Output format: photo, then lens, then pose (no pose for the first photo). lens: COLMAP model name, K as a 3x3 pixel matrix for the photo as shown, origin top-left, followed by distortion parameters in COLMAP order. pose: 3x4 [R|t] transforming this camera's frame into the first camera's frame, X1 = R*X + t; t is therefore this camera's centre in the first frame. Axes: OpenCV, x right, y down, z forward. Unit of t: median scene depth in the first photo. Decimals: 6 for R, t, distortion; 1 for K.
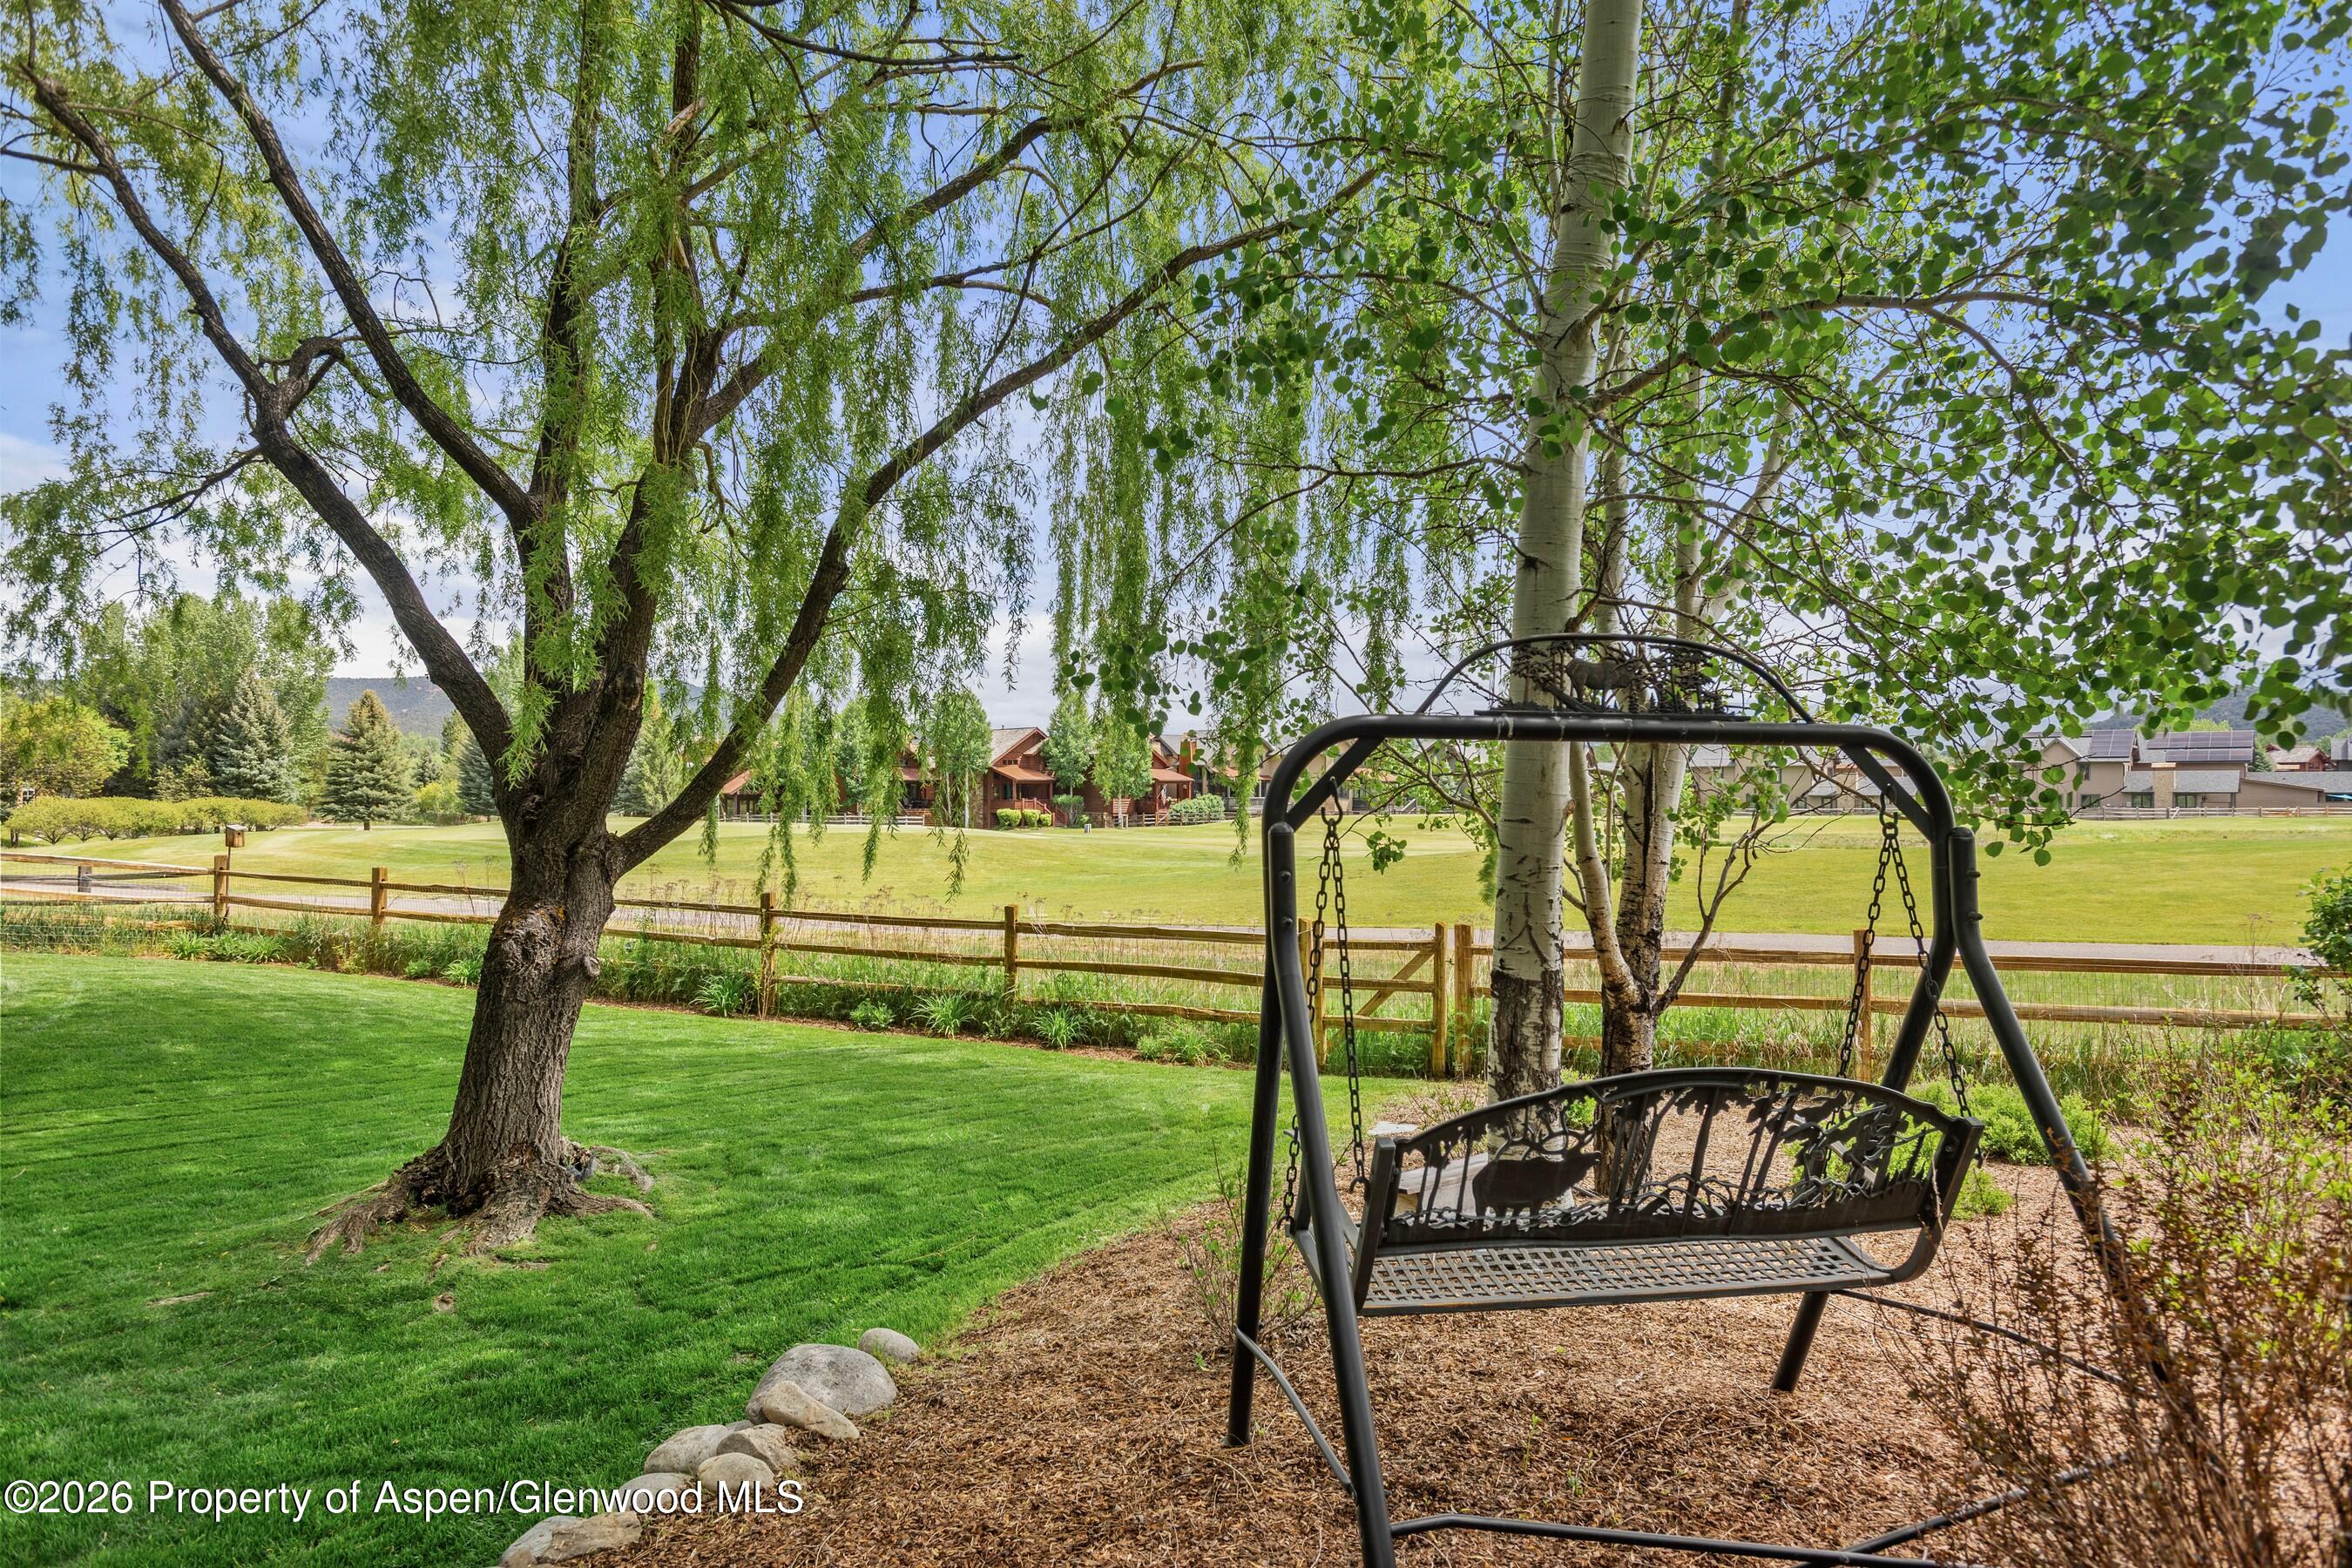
lens RADIAL K [[1357.0, 0, 1176.0], [0, 1357.0, 784.0], [0, 0, 1]] dist [0.036317, -0.000801]
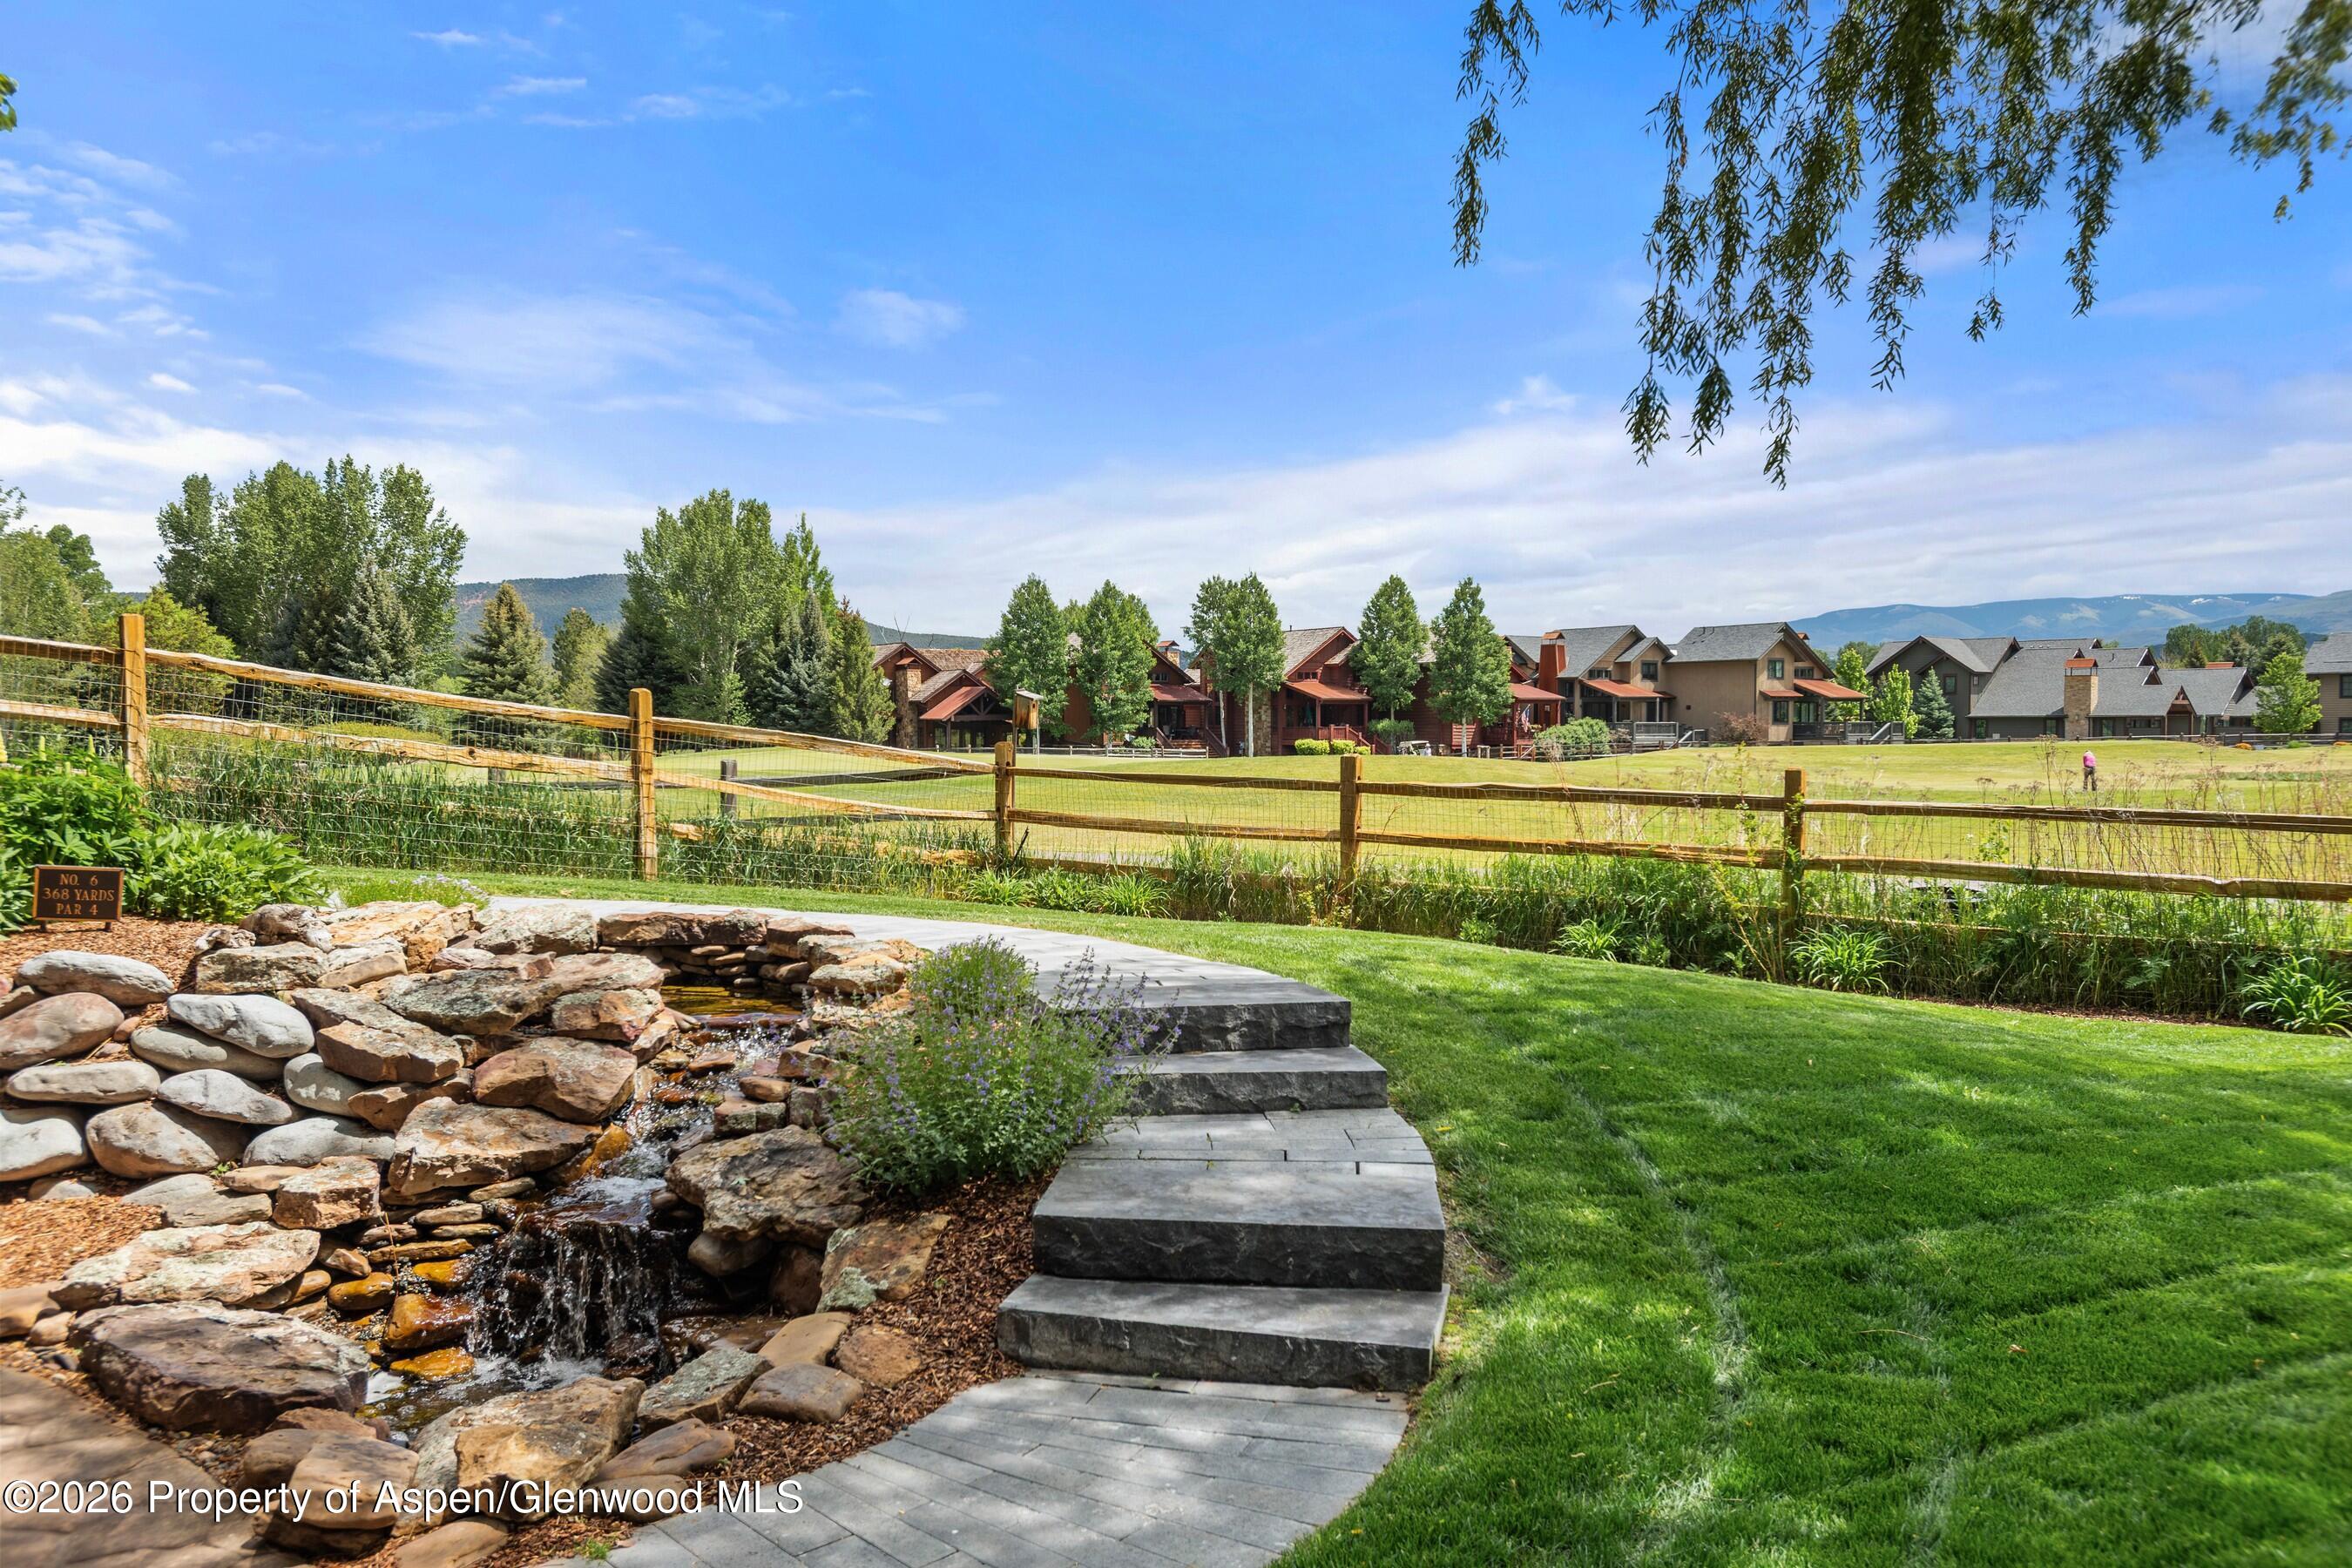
lens RADIAL K [[1816.5, 0, 1176.0], [0, 1816.5, 784.0], [0, 0, 1]] dist [0.029195, -0.004466]
pose [[0.992228, -0.001180, -0.124425, -0.734320], [0.005803, 0.999306, 0.036799, 0.058361], [0.124296, -0.037235, 0.991546, 0.329843]]
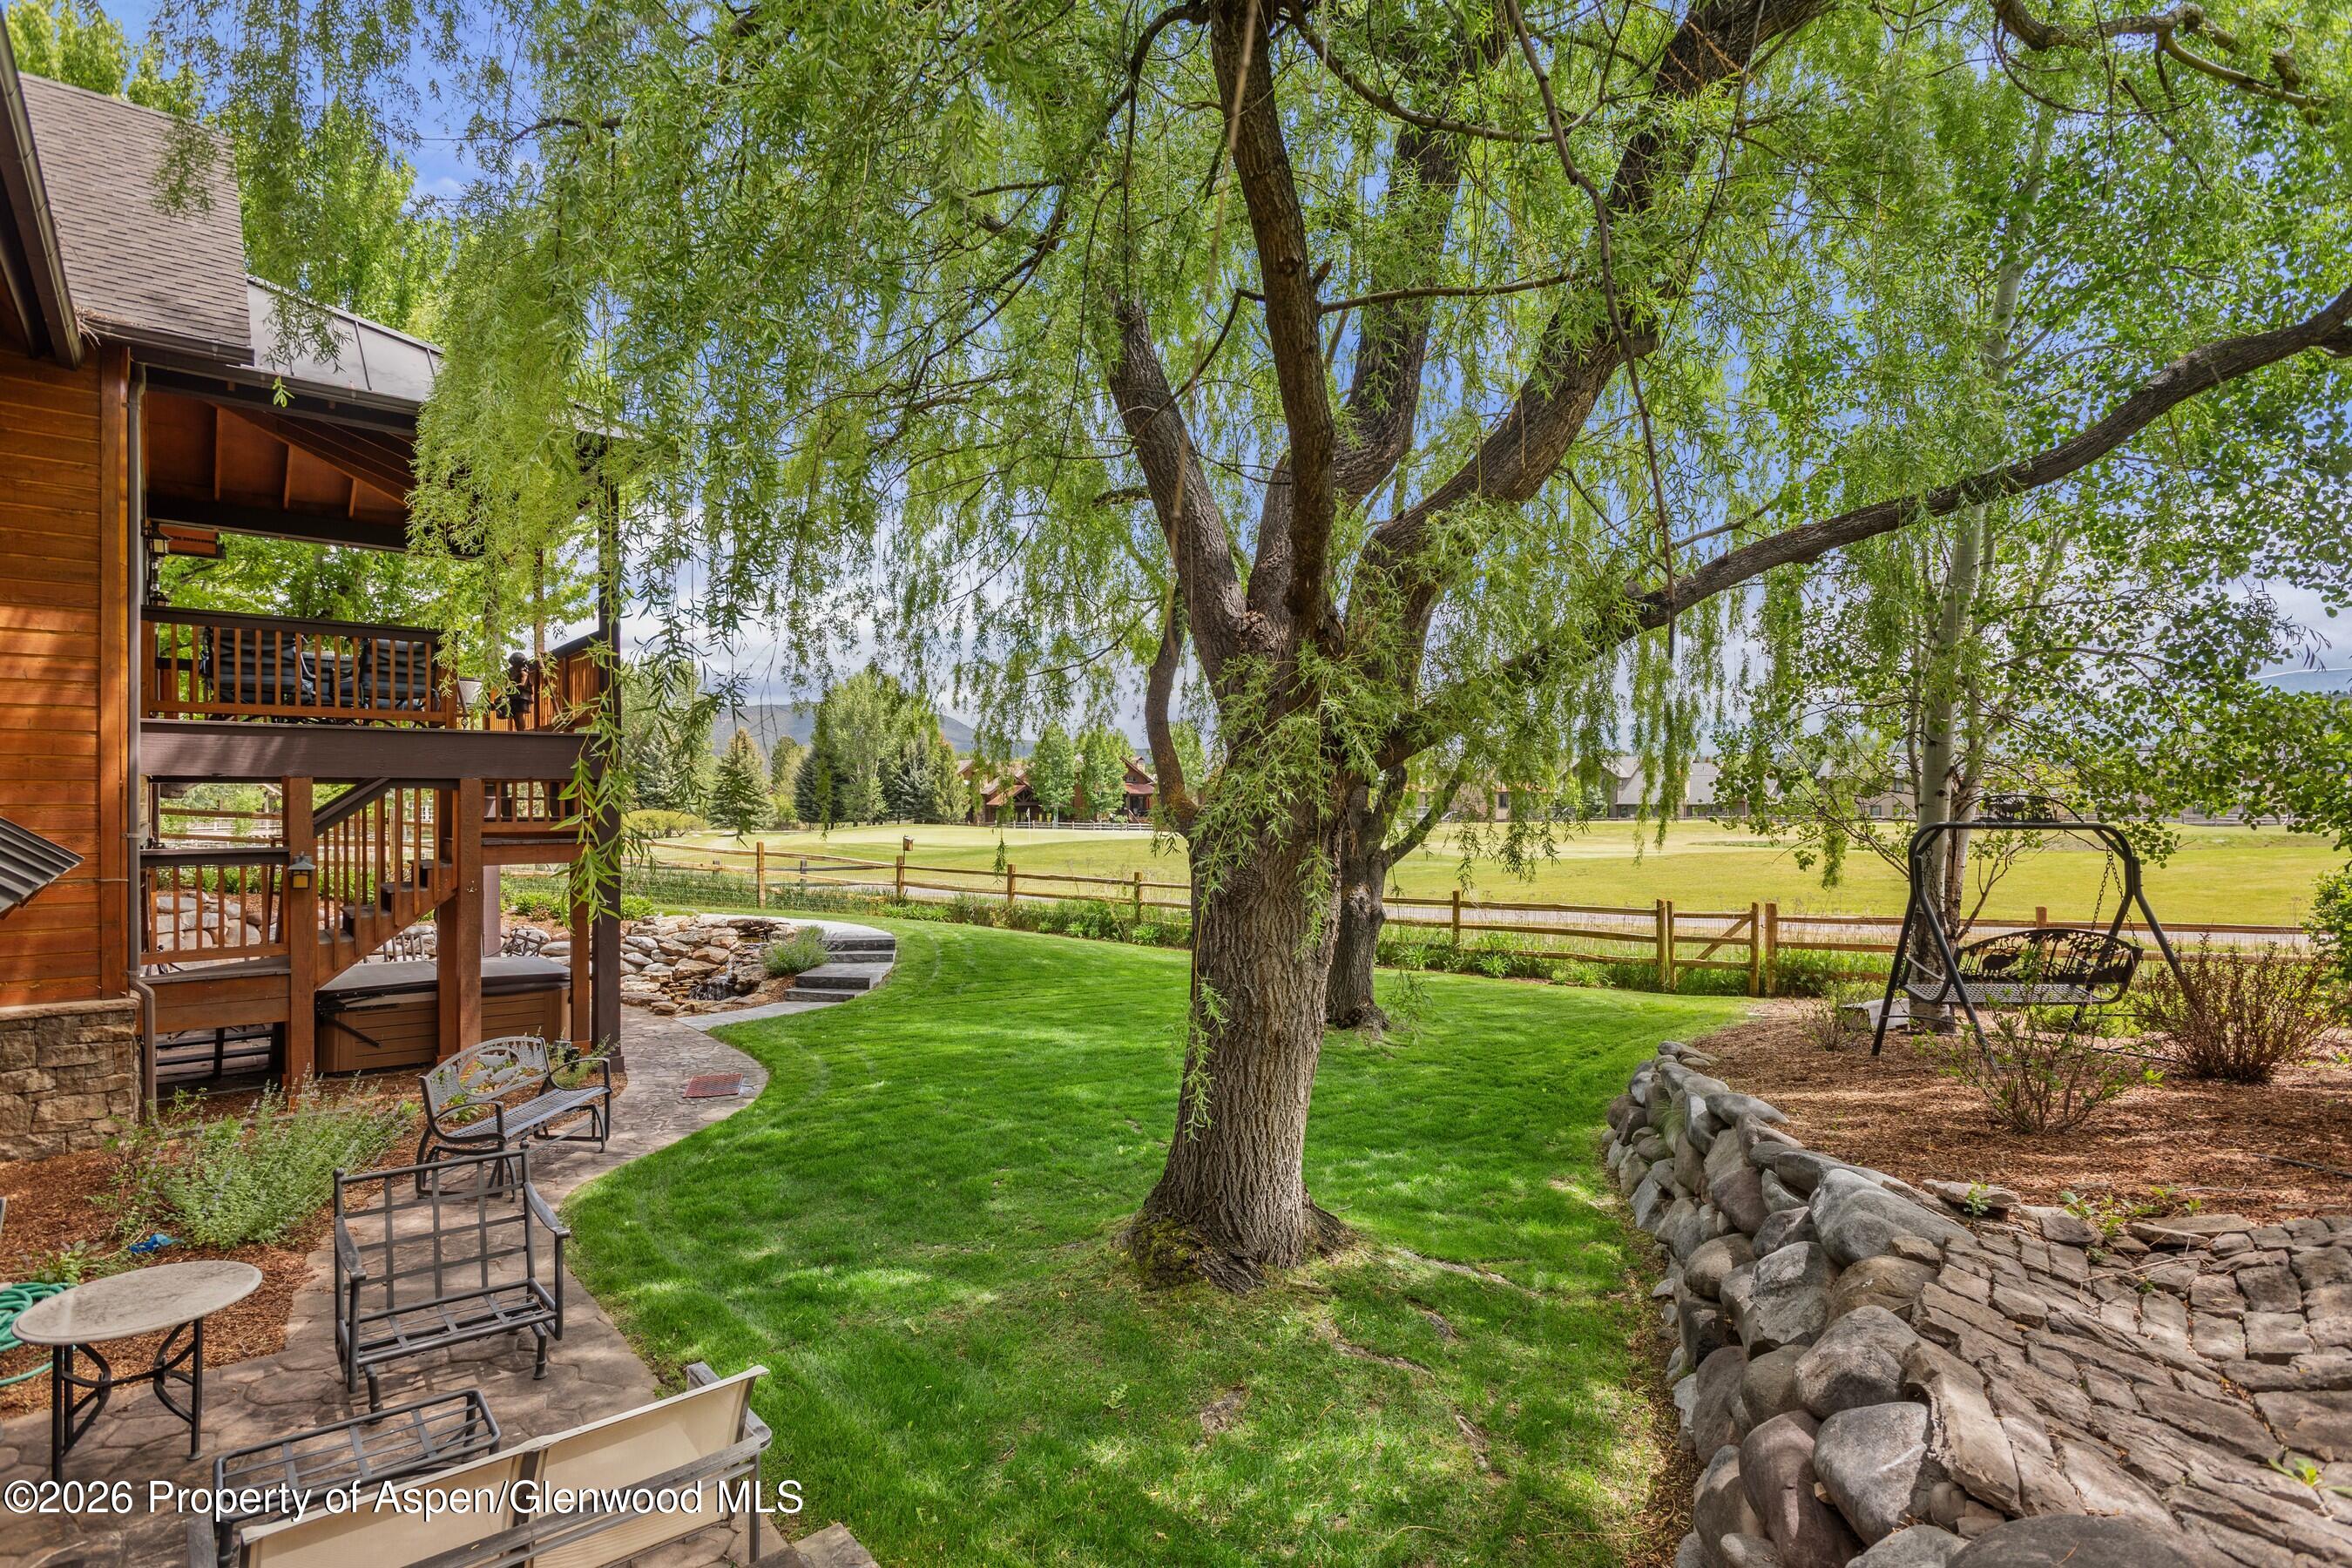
lens RADIAL K [[1177.2, 0, 1172.3], [0, 1177.2, 802.9], [0, 0, 1]] dist [0.001008, 0.000003]
pose [[0.991523, -0.002291, -0.129913, -0.283937], [0.003317, 0.999965, 0.007684, -0.026814], [0.129891, -0.008050, 0.991496, -0.439464]]
